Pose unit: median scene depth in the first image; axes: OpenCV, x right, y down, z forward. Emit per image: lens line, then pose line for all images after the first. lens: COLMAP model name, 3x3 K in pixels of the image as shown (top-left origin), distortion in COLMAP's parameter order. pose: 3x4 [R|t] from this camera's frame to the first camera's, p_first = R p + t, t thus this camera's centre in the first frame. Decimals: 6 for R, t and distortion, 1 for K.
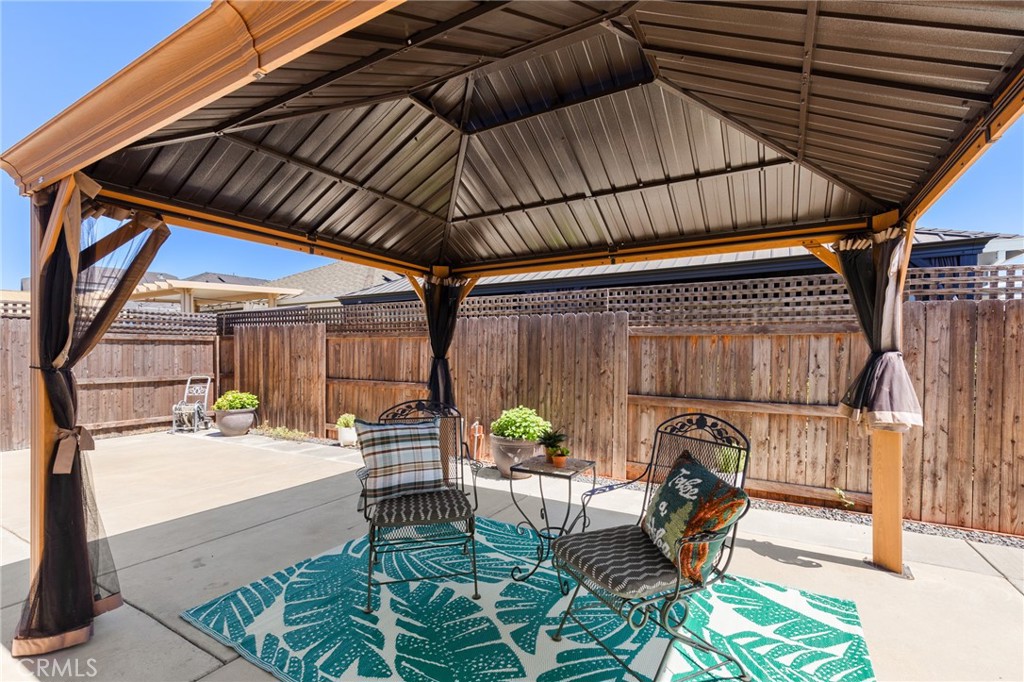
lens RADIAL K [[454.5, 0, 518.3], [0, 454.5, 362.4], [0, 0, 1]] dist [0.004581, 0.000290]
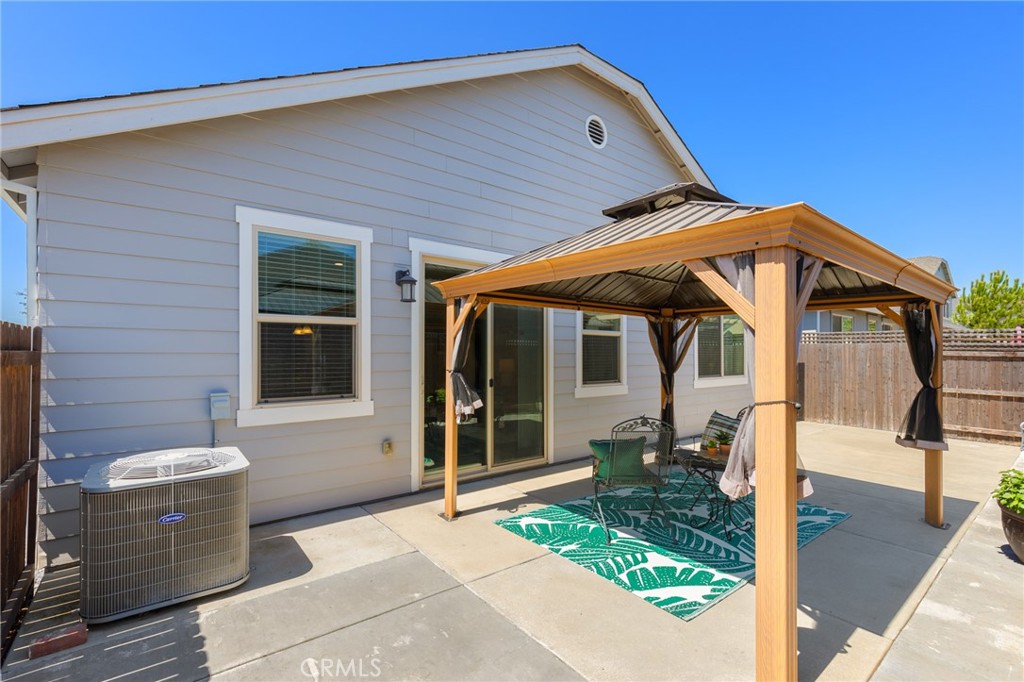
lens RADIAL K [[454.5, 0, 513.8], [0, 454.5, 351.9], [0, 0, 1]] dist [0.004581, 0.000290]
pose [[-0.377080, -0.016943, -0.926026, 2.015423], [-0.016496, 0.999797, -0.011575, -0.097980], [0.926034, 0.010911, -0.377283, 1.087577]]
